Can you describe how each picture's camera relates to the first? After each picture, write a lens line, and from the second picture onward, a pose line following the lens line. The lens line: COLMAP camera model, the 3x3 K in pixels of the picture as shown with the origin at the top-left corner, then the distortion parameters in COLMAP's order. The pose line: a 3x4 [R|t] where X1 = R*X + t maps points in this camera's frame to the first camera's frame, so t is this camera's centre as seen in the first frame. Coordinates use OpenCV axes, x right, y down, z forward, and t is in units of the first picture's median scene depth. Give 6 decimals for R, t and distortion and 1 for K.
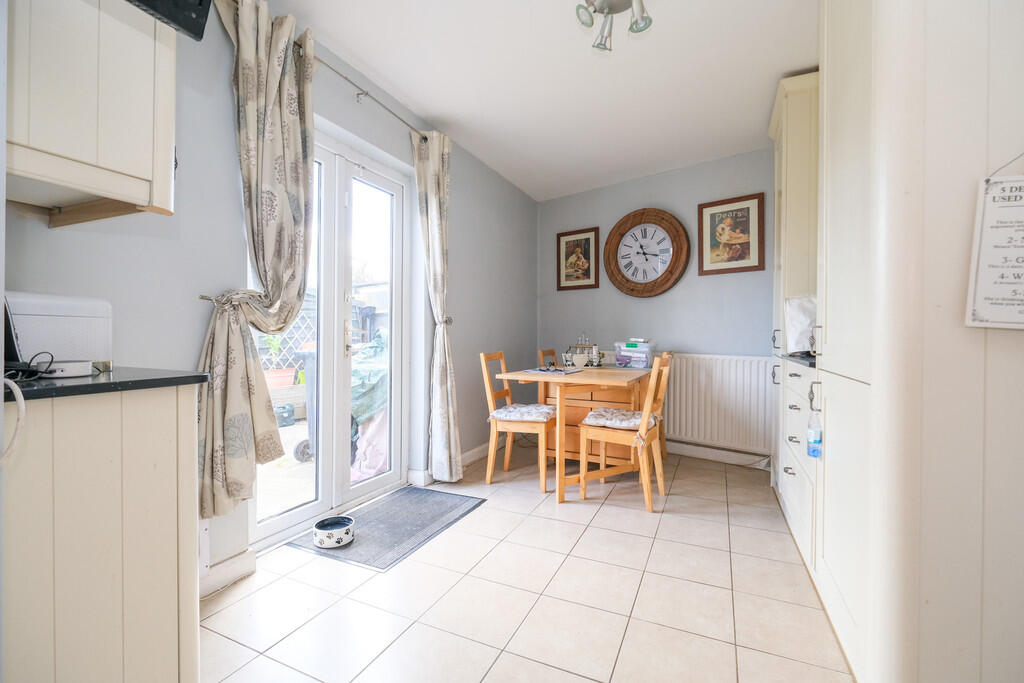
lens RADIAL K [[443.3, 0, 516.1], [0, 443.3, 339.7], [0, 0, 1]] dist [-0.003008, 0.000307]
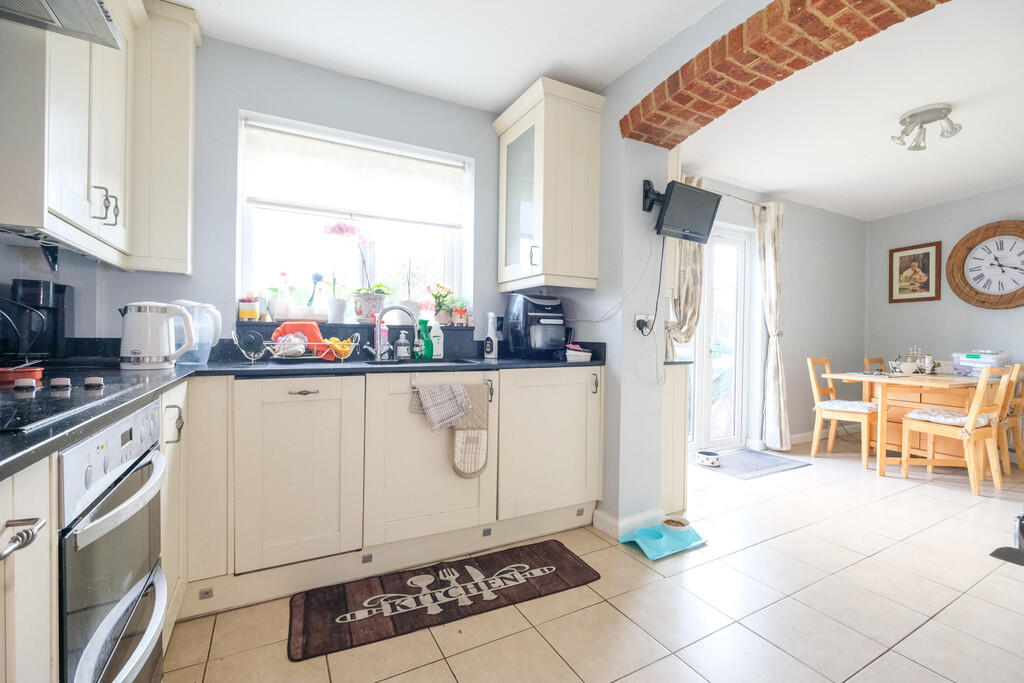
lens RADIAL K [[443.3, 0, 516.1], [0, 443.3, 339.7], [0, 0, 1]] dist [-0.003008, 0.000307]
pose [[0.805644, 0.011138, -0.592296, 0.001770], [-0.015867, 0.999870, -0.002780, -0.008252], [0.592188, 0.011638, 0.805716, -0.592847]]
